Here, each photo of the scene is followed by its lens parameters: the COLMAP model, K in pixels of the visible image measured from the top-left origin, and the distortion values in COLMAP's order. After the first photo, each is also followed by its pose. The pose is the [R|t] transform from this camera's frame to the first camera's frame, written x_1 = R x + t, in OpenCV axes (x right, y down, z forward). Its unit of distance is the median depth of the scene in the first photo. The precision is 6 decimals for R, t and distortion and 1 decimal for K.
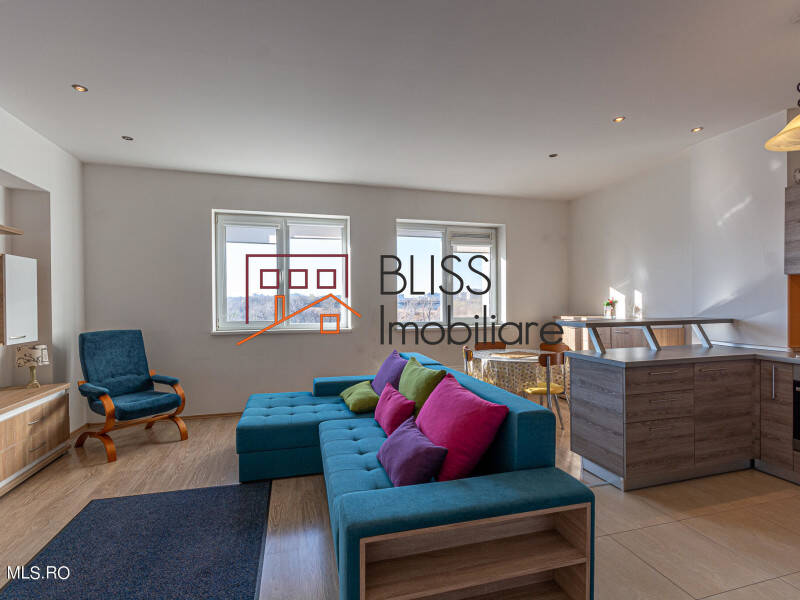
lens RADIAL K [[393.7, 0, 401.3], [0, 393.7, 305.0], [0, 0, 1]] dist [0.001564, 0.001060]
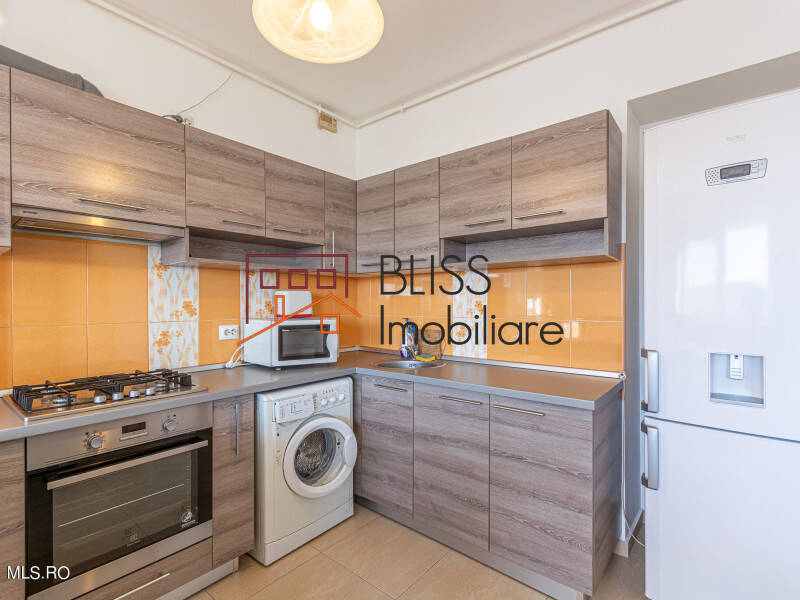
lens RADIAL K [[393.7, 0, 401.3], [0, 393.7, 305.0], [0, 0, 1]] dist [0.001564, 0.001060]
pose [[-0.573631, 0.003030, 0.819108, 0.255728], [0.012606, 0.999907, 0.005130, -0.002664], [-0.819017, 0.013269, -0.573616, 0.646980]]
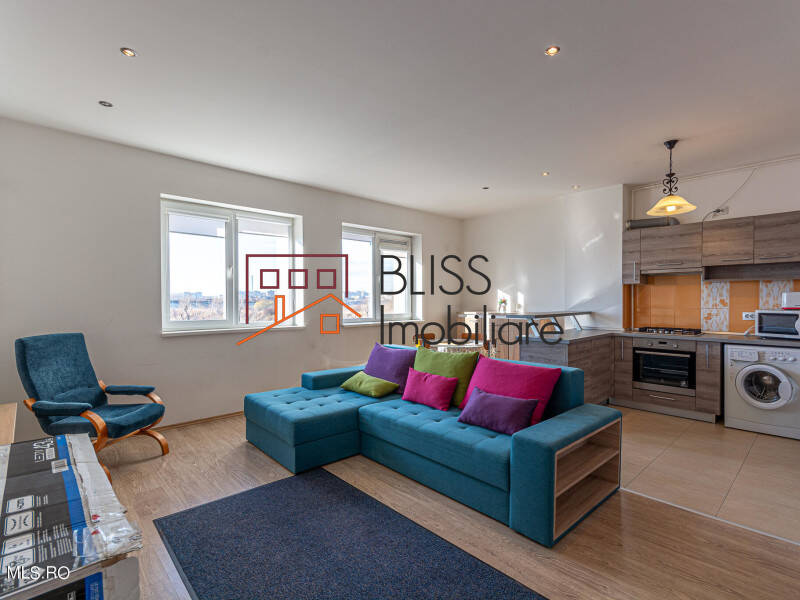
lens RADIAL K [[393.7, 0, 401.3], [0, 393.7, 305.0], [0, 0, 1]] dist [0.001564, 0.001060]
pose [[0.889539, -0.002332, 0.456854, -0.471793], [0.001336, 0.999996, 0.002503, 0.004288], [-0.456858, -0.001616, 0.889538, -0.032861]]
